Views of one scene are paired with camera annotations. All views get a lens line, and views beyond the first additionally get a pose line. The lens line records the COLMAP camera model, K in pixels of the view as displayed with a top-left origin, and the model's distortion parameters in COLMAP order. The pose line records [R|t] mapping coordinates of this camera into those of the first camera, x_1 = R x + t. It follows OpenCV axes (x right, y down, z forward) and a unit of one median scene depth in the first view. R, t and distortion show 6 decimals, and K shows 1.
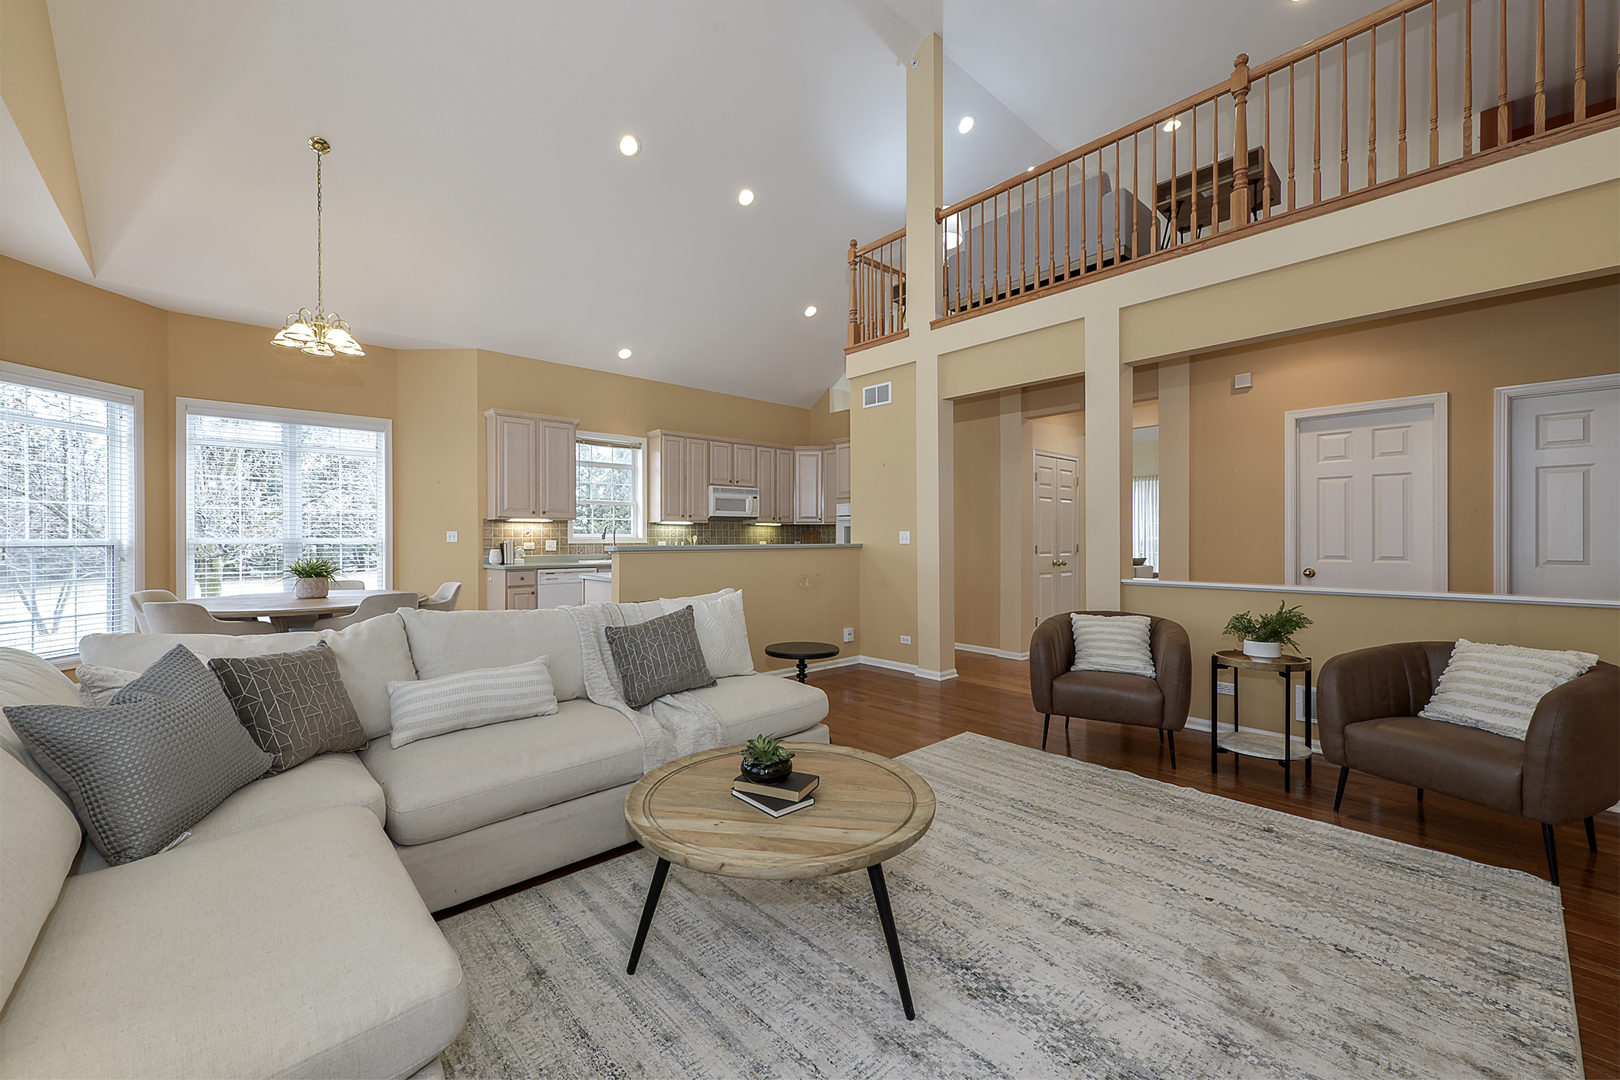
lens RADIAL K [[646.4, 0, 804.3], [0, 646.4, 539.4], [0, 0, 1]] dist [0.008121, -0.001503]
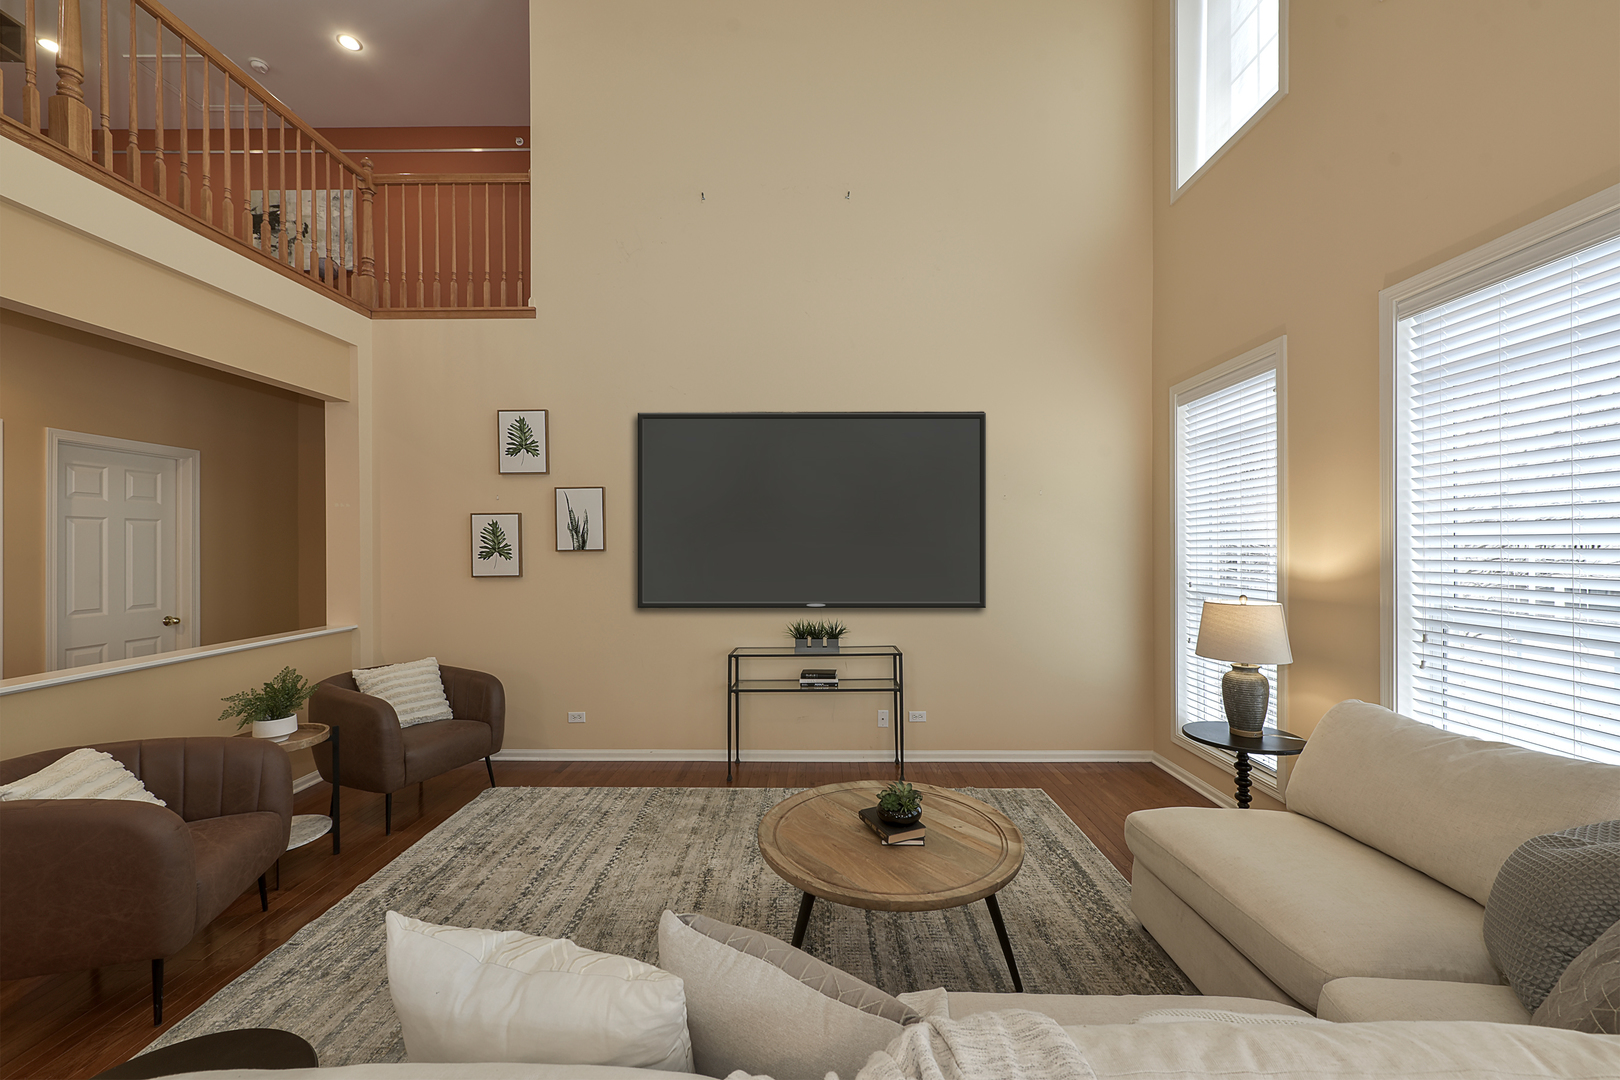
lens RADIAL K [[646.4, 0, 807.0], [0, 646.4, 545.8], [0, 0, 1]] dist [0.008121, -0.001503]
pose [[-0.736160, 0.007641, 0.676764, -0.527135], [0.008080, 0.999964, -0.002501, -0.083400], [-0.676759, 0.003628, -0.736196, 1.438062]]
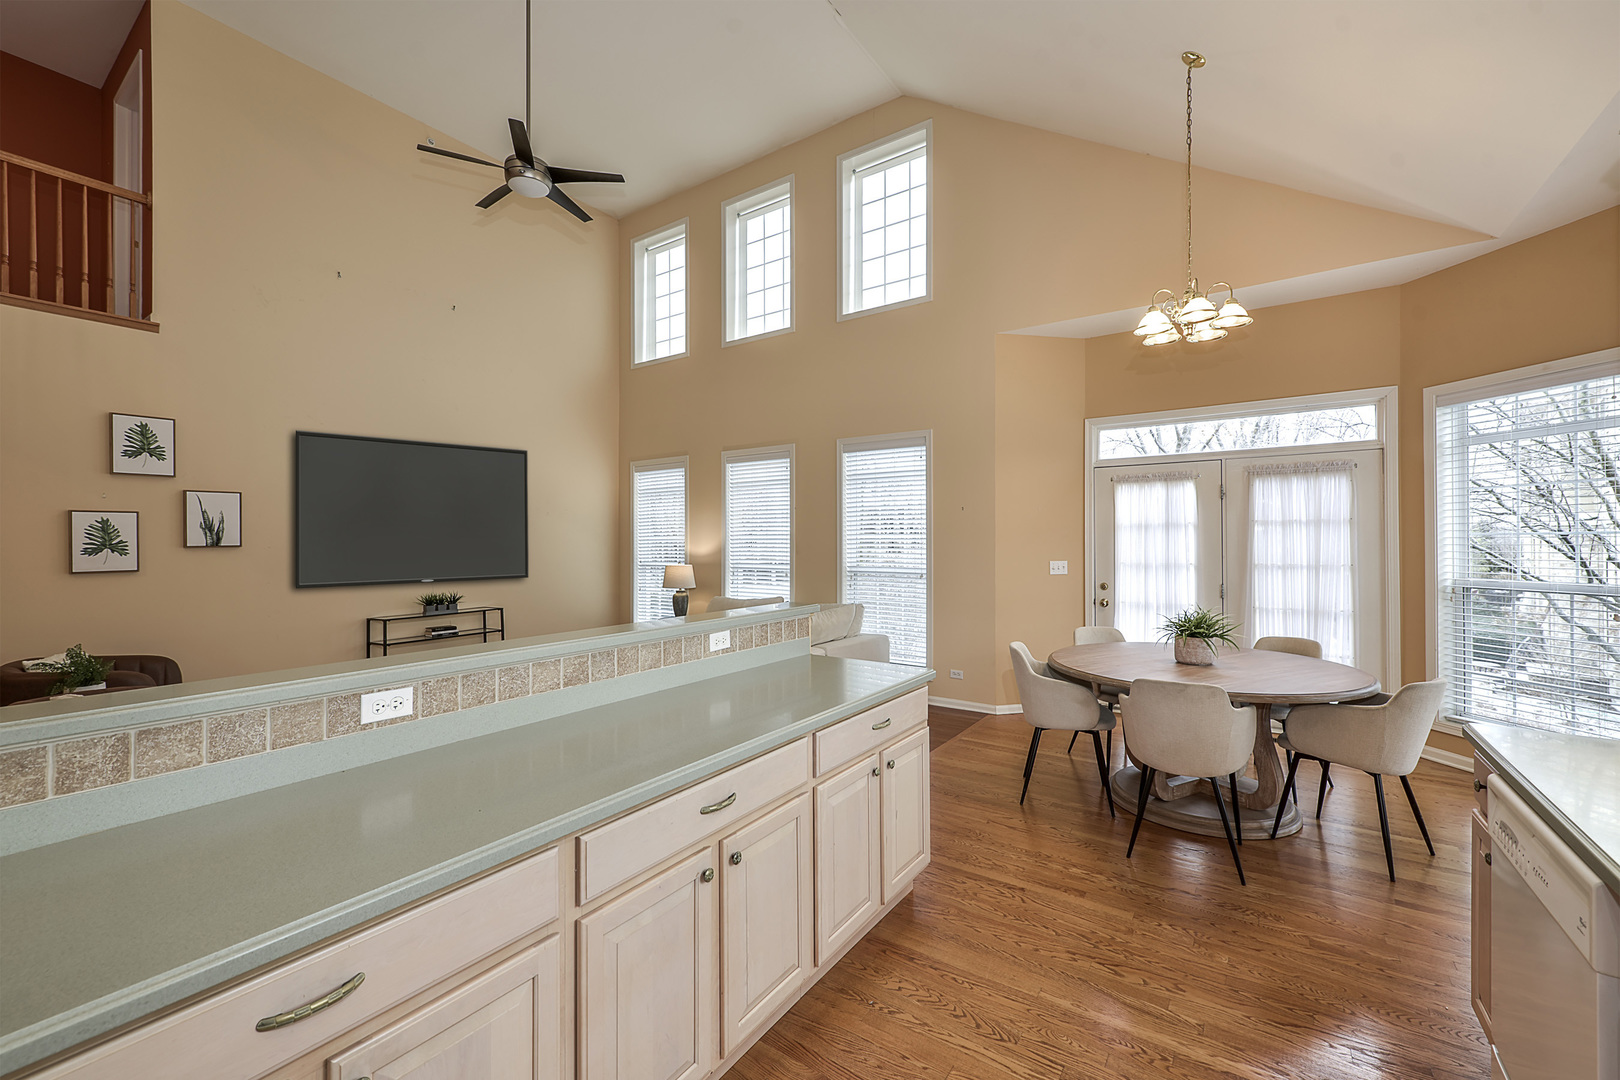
lens RADIAL K [[646.4, 0, 812.2], [0, 646.4, 537.2], [0, 0, 1]] dist [0.008121, -0.001503]
pose [[-0.973590, 0.004529, -0.228258, -0.257408], [0.004719, 0.999989, -0.000286, -0.098146], [0.228255, -0.001356, -0.973601, 2.847837]]
